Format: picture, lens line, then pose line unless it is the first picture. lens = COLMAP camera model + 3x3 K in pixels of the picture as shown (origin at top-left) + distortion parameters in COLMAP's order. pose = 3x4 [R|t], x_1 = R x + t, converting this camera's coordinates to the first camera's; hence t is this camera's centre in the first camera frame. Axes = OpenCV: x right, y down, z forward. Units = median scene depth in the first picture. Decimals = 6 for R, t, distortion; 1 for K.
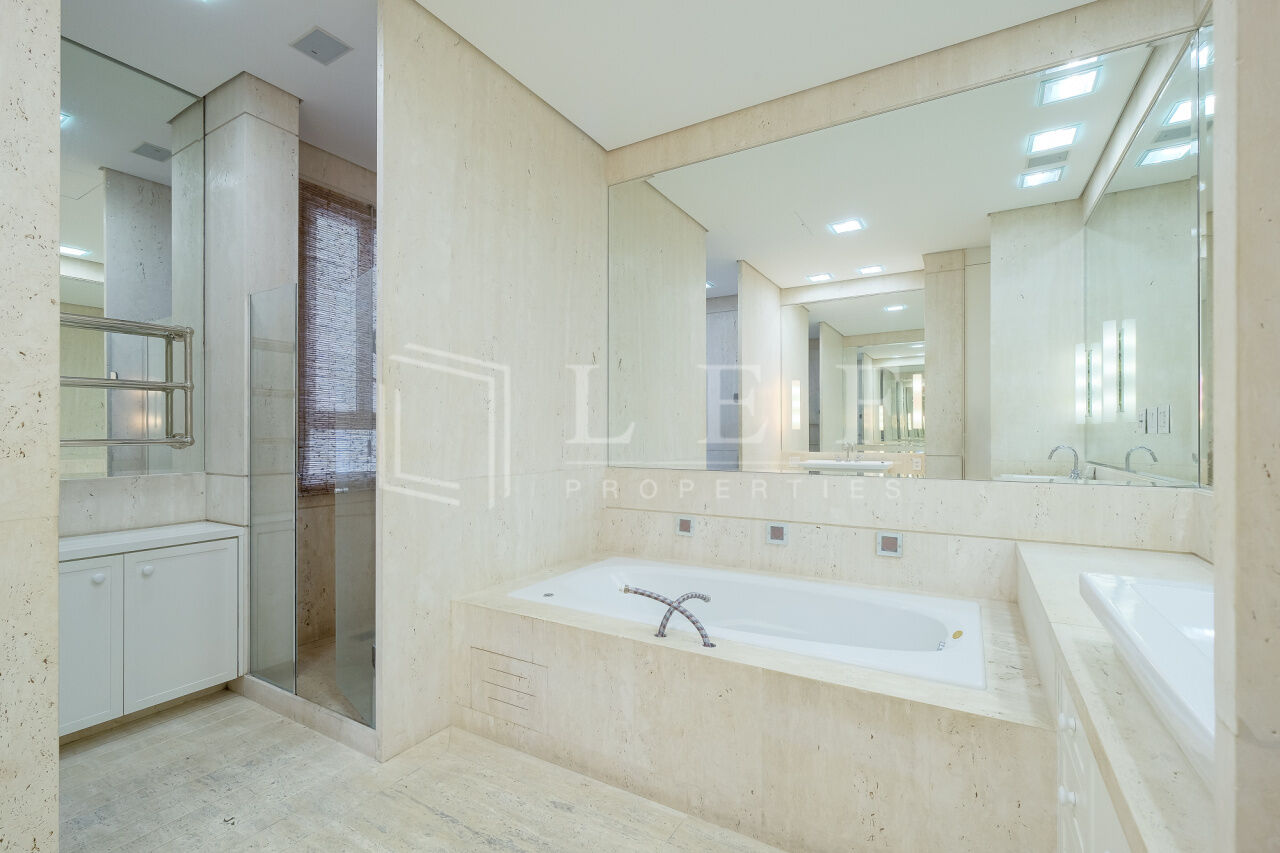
lens RADIAL K [[567.4, 0, 637.3], [0, 567.4, 428.5], [0, 0, 1]] dist [-0.005189, 0.000072]
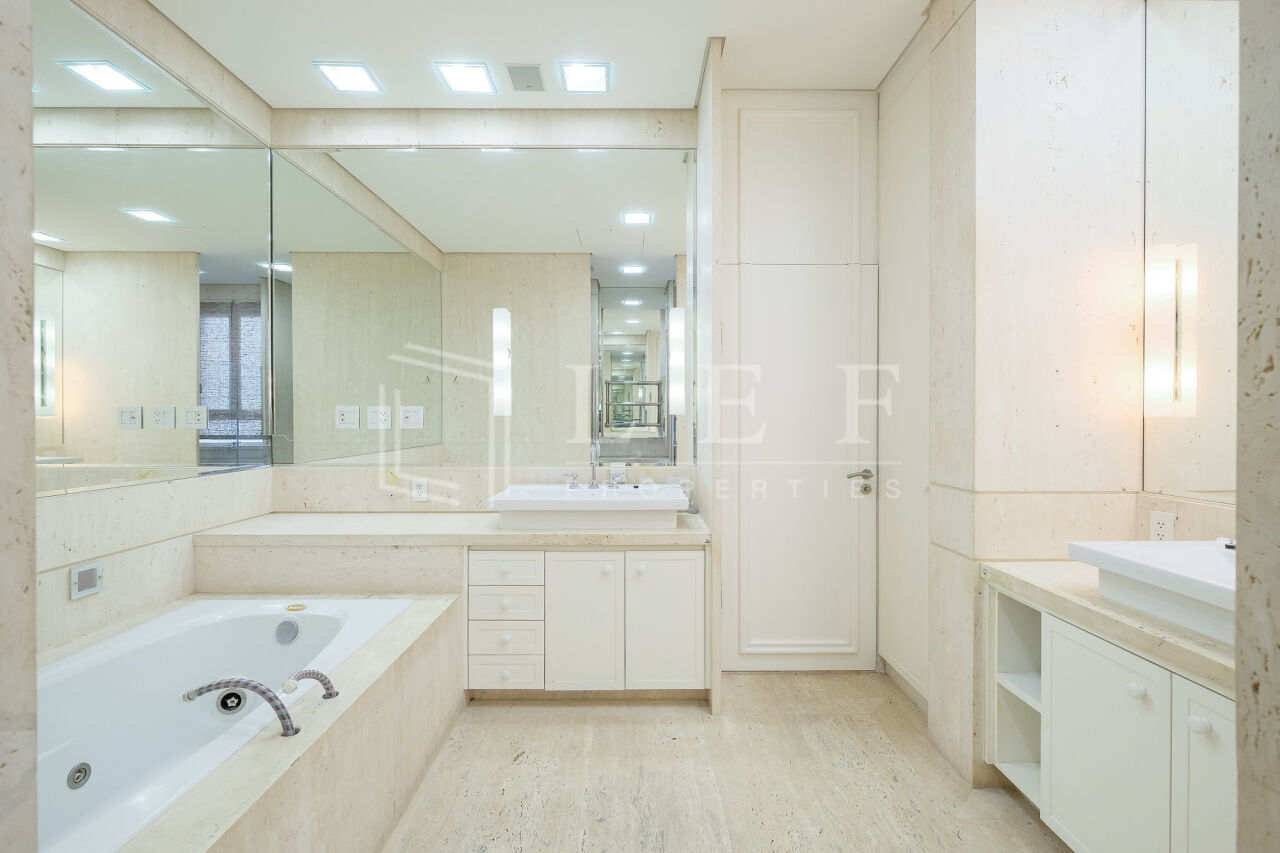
lens RADIAL K [[567.4, 0, 639.9], [0, 567.4, 421.6], [0, 0, 1]] dist [-0.005189, 0.000072]
pose [[-0.515640, -0.006477, 0.856781, -0.580550], [-0.001785, 0.999977, 0.006485, -0.012129], [-0.856804, 0.001815, -0.515640, 0.765128]]
